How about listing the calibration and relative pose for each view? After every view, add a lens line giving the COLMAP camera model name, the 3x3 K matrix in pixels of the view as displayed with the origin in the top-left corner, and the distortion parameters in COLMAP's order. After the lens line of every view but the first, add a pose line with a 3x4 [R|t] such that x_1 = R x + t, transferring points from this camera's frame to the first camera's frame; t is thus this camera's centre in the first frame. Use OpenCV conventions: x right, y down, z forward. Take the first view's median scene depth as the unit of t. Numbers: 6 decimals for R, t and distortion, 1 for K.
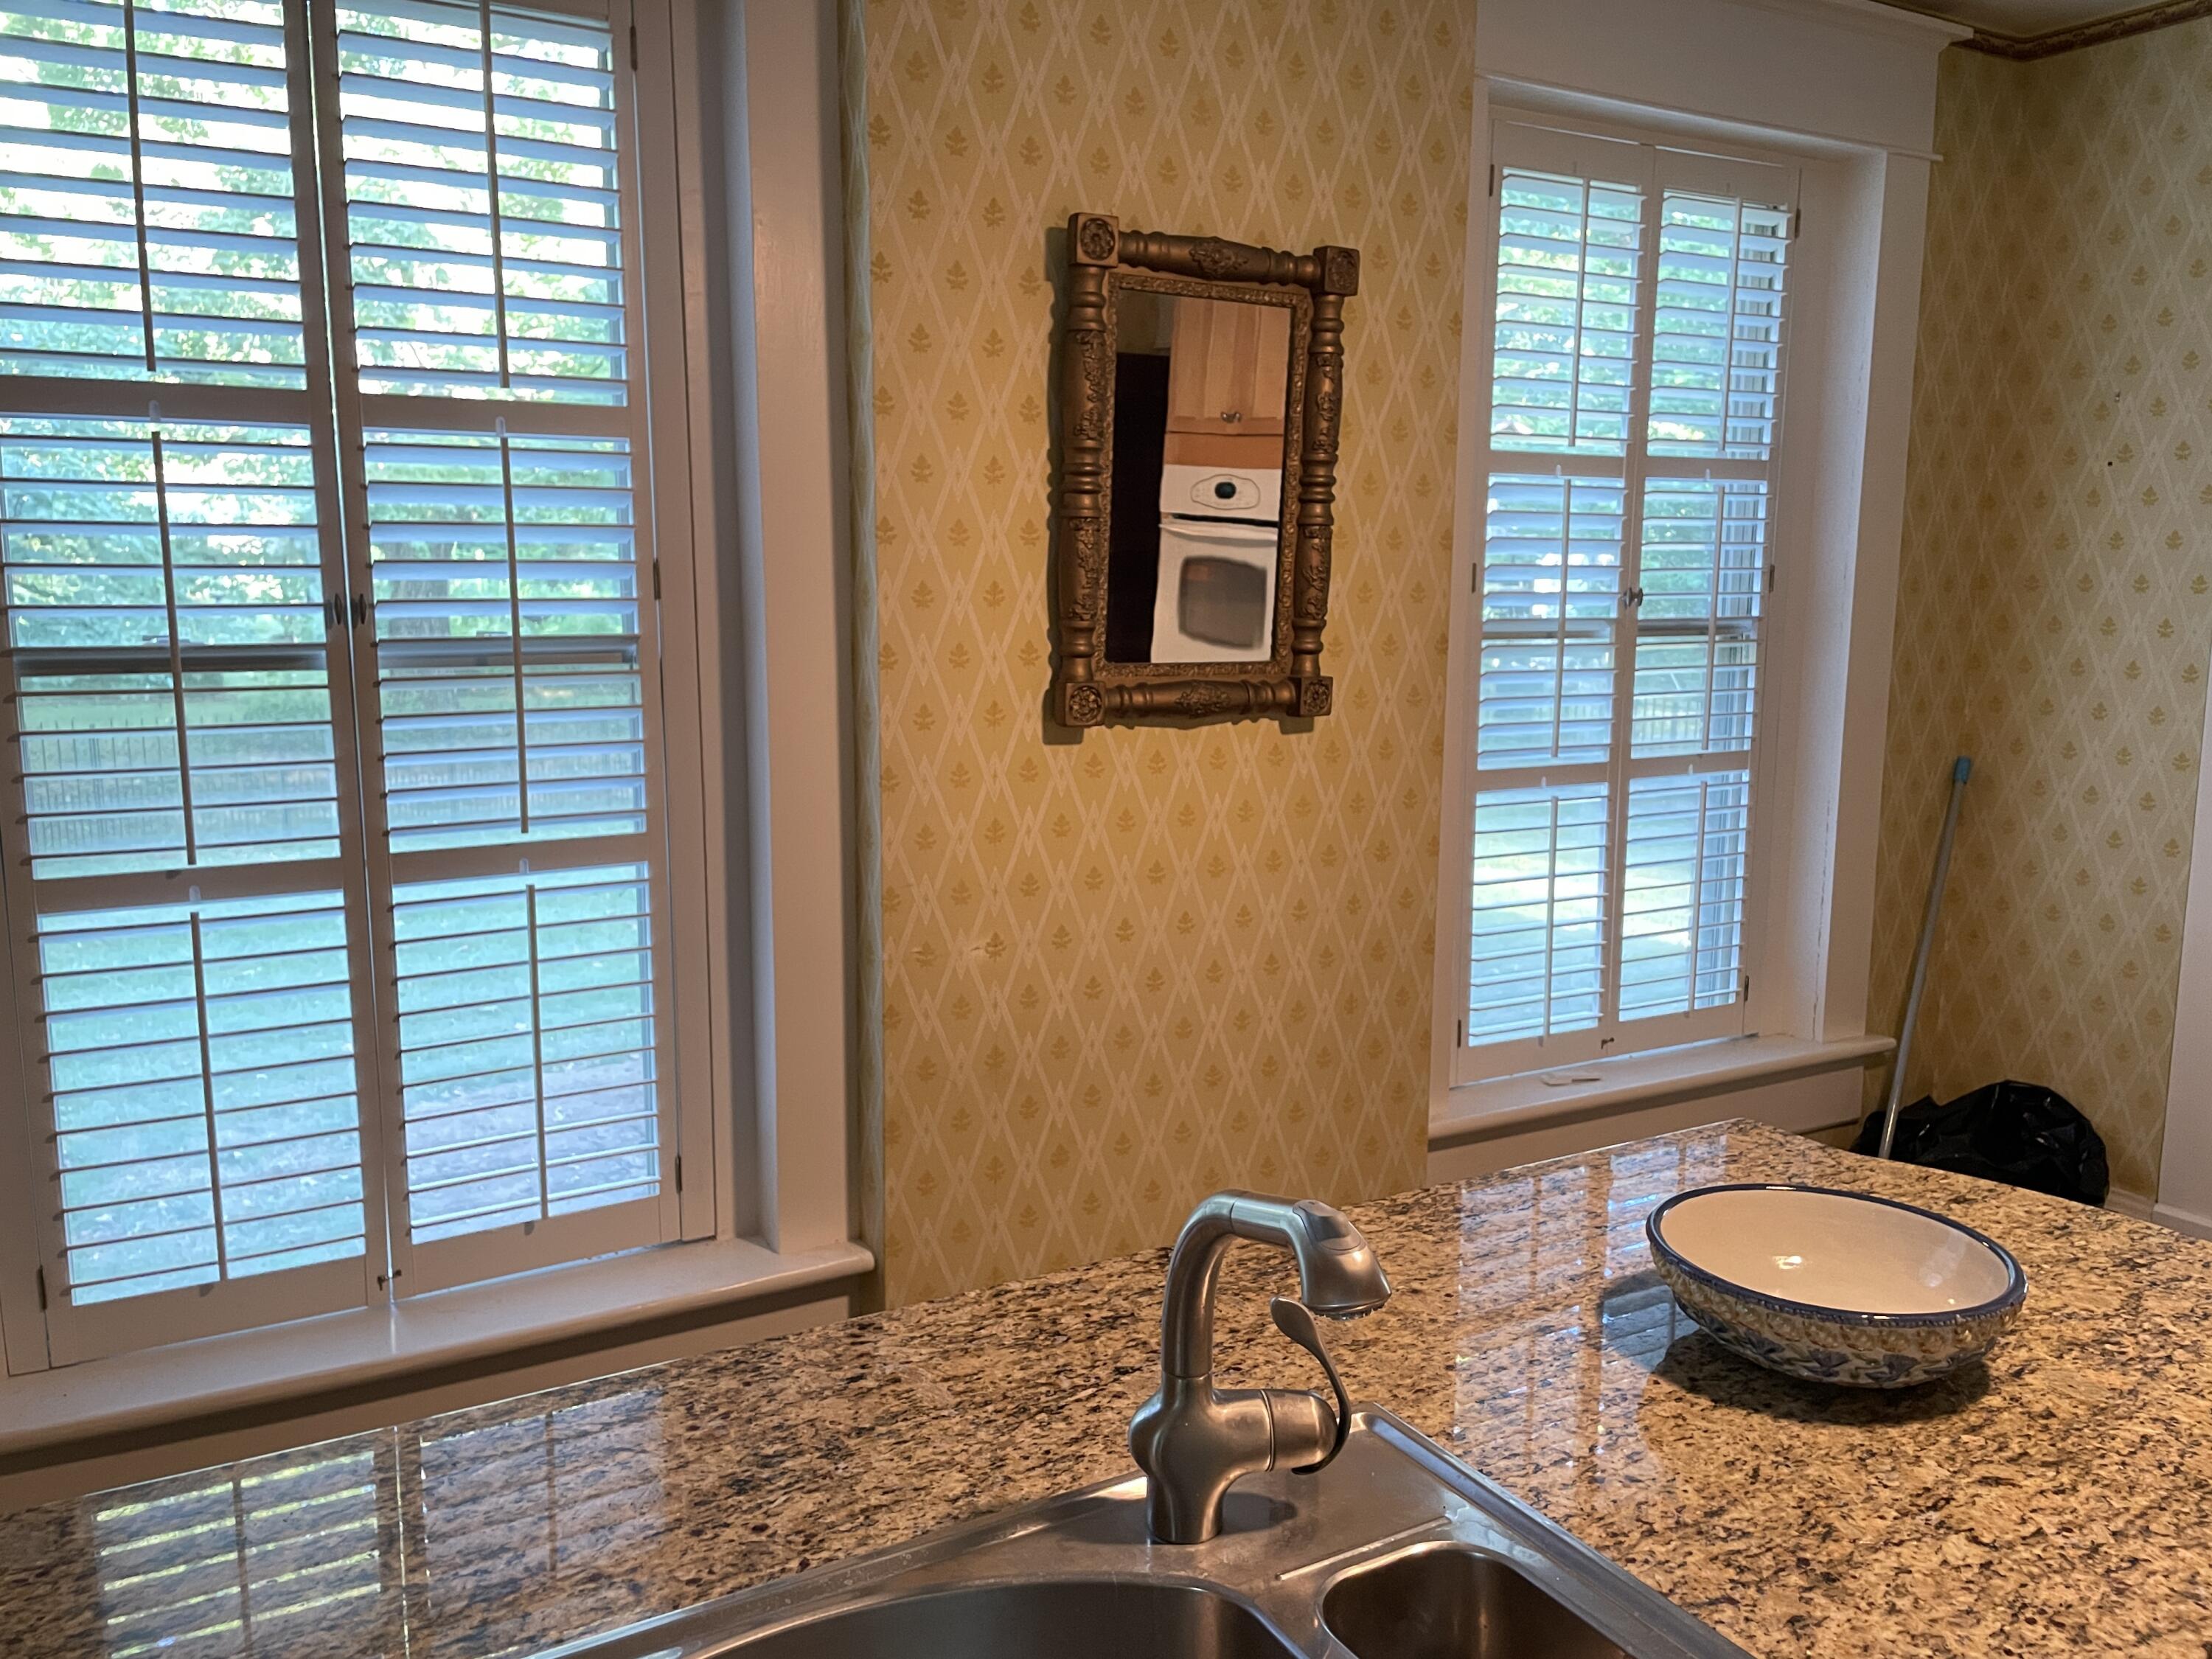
lens RADIAL K [[1649.9, 0, 1106.0], [0, 1649.9, 829.5], [0, 0, 1]] dist [0.081668, -0.114141]
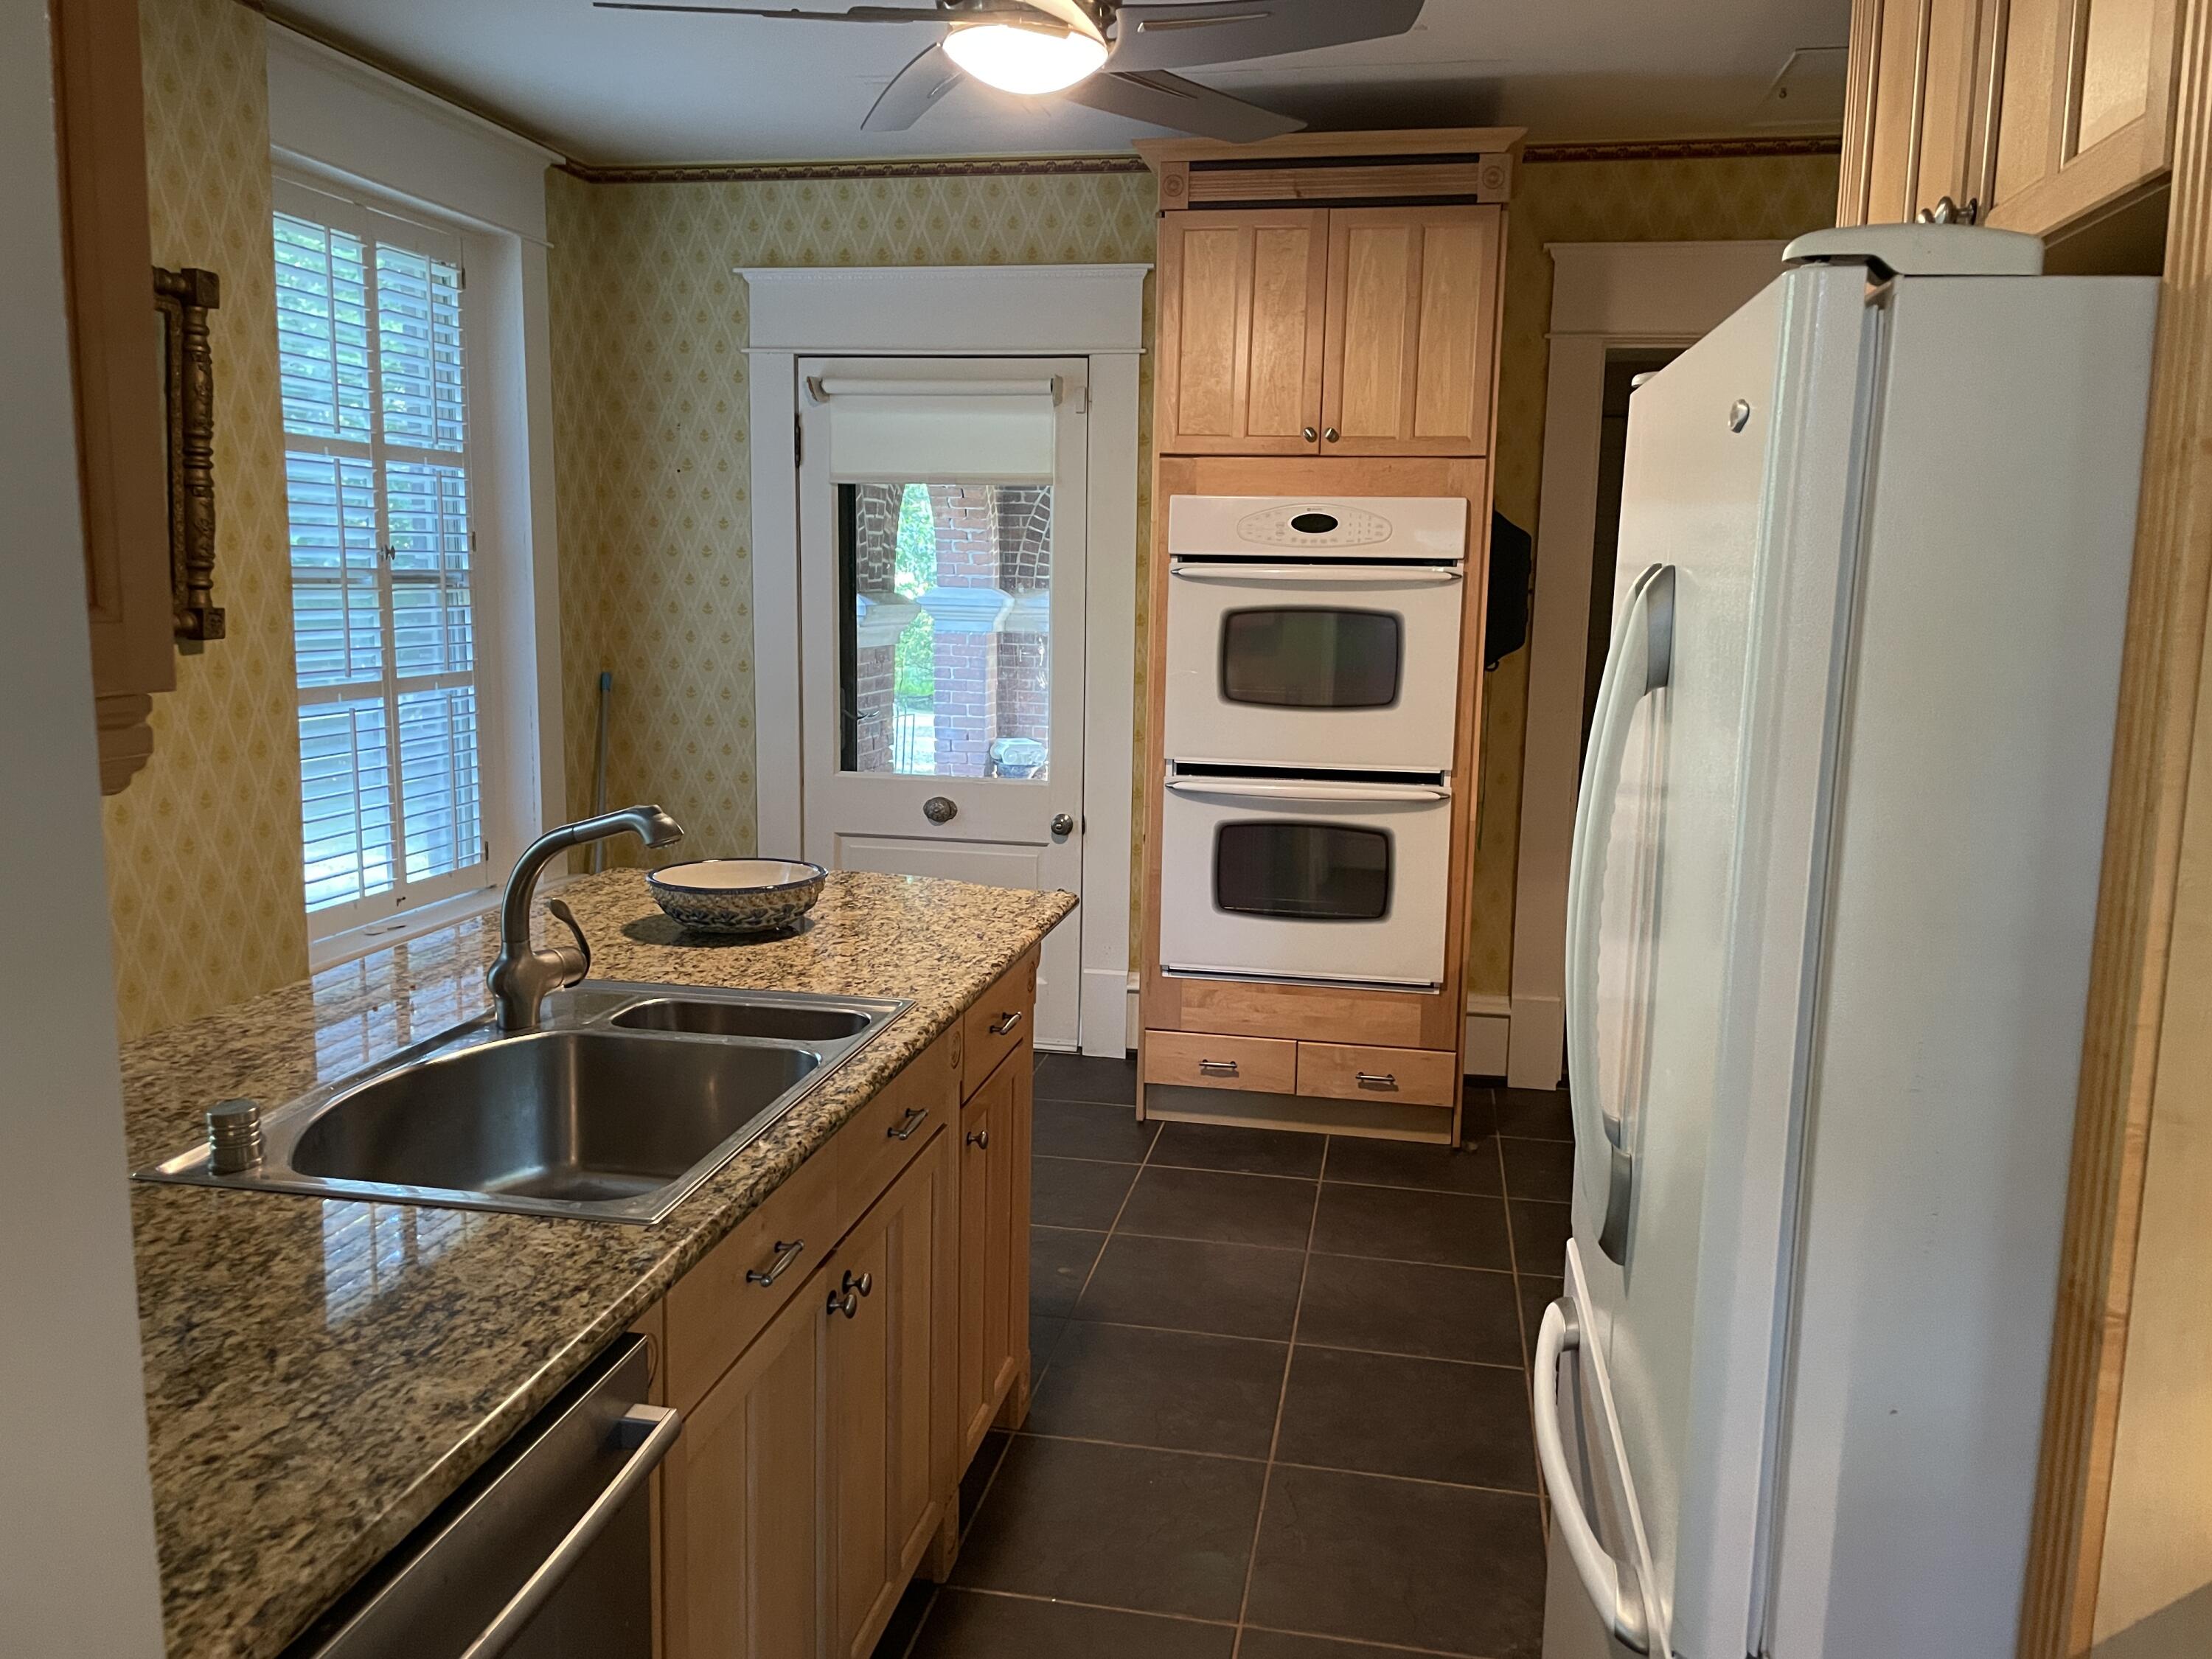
lens RADIAL K [[1649.9, 0, 1106.0], [0, 1649.9, 829.5], [0, 0, 1]] dist [0.081668, -0.114141]
pose [[0.646562, -0.108579, 0.755095, -0.322868], [0.097133, 0.993480, 0.059686, 0.051053], [-0.756652, 0.034754, 0.652893, -0.263324]]
